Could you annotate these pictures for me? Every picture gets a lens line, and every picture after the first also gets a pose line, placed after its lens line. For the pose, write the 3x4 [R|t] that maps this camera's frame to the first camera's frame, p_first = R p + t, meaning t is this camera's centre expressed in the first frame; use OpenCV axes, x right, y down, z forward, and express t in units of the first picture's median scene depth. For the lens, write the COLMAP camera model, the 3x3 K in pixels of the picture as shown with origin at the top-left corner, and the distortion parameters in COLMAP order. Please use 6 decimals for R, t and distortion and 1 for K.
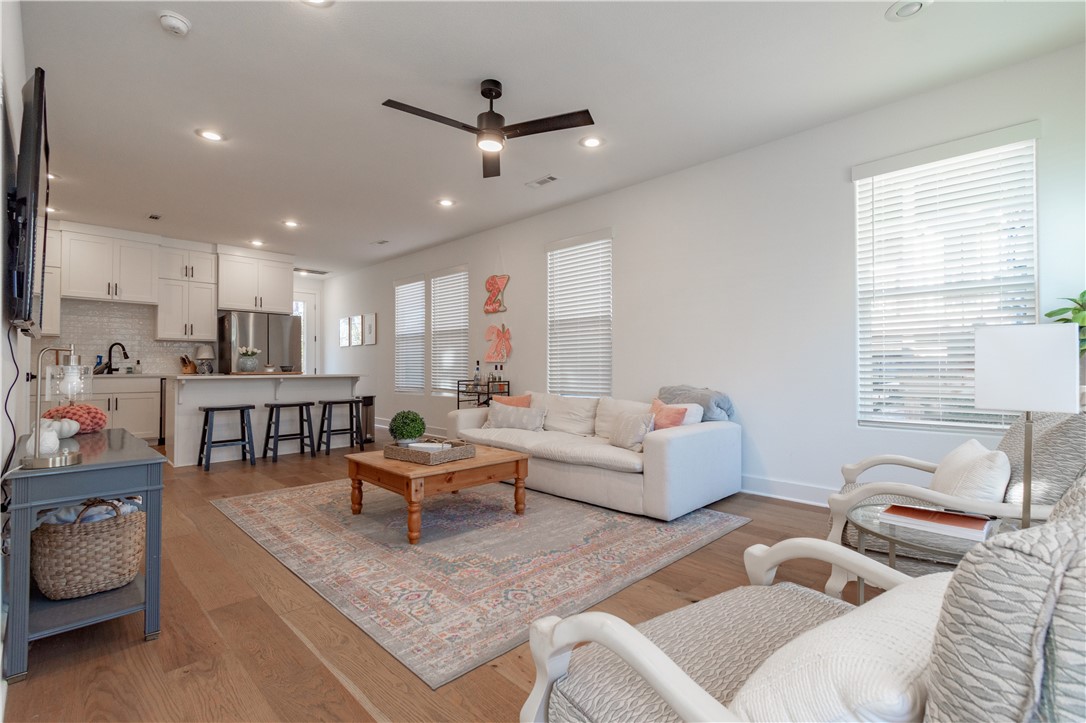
lens RADIAL K [[484.0, 0, 545.2], [0, 484.0, 359.3], [0, 0, 1]] dist [0.003034, -0.000181]
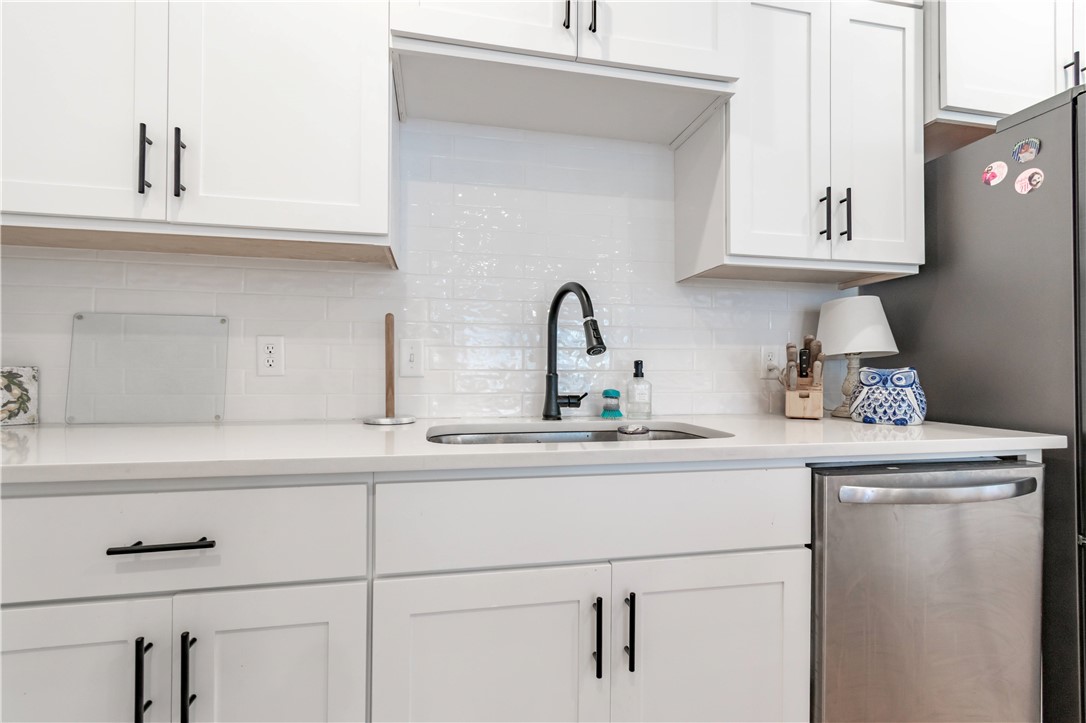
lens RADIAL K [[484.0, 0, 530.2], [0, 484.0, 366.6], [0, 0, 1]] dist [0.003034, -0.000181]
pose [[0.824071, 0.000508, -0.566487, -0.762701], [0.005420, 0.999947, 0.008781, 0.002460], [0.566461, -0.010306, 0.824024, 0.789245]]
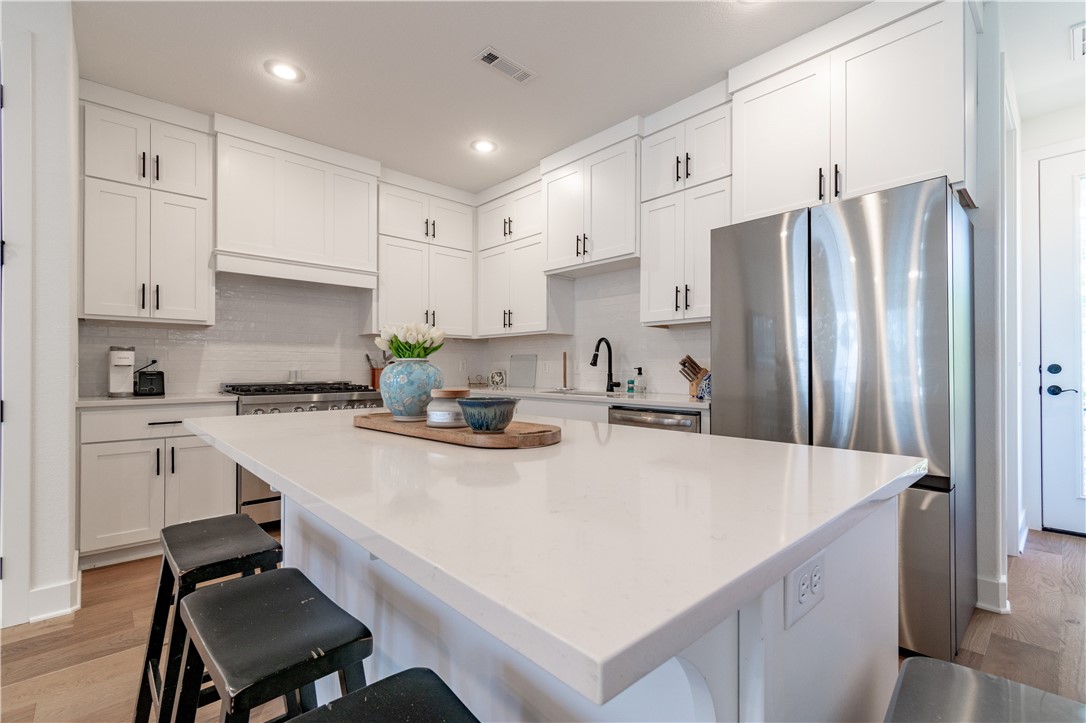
lens RADIAL K [[484.0, 0, 536.5], [0, 484.0, 370.7], [0, 0, 1]] dist [0.003034, -0.000181]
pose [[-0.074702, 0.007042, -0.997181, -0.302292], [0.019267, 0.999799, 0.005617, 0.000194], [0.997020, -0.018793, -0.074822, 0.944680]]
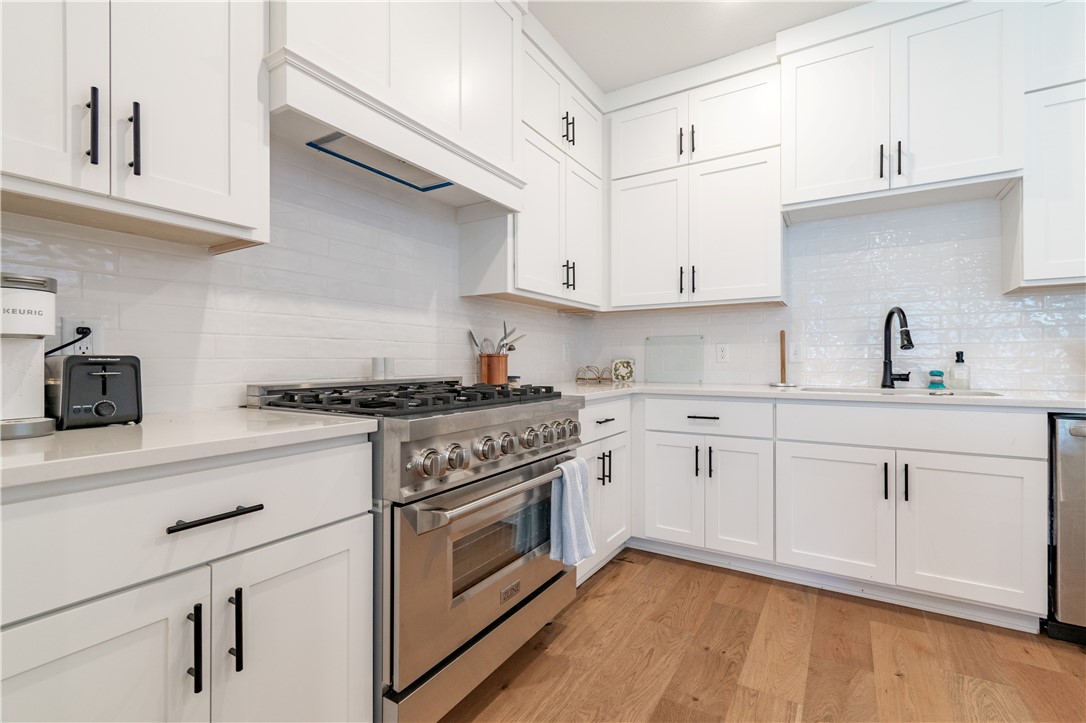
lens RADIAL K [[484.0, 0, 542.4], [0, 484.0, 361.3], [0, 0, 1]] dist [0.003034, -0.000181]
pose [[0.214500, 0.001374, -0.976723, -0.564353], [0.021454, 0.999751, 0.006118, 0.000206], [0.976488, -0.022267, 0.214417, 0.632441]]
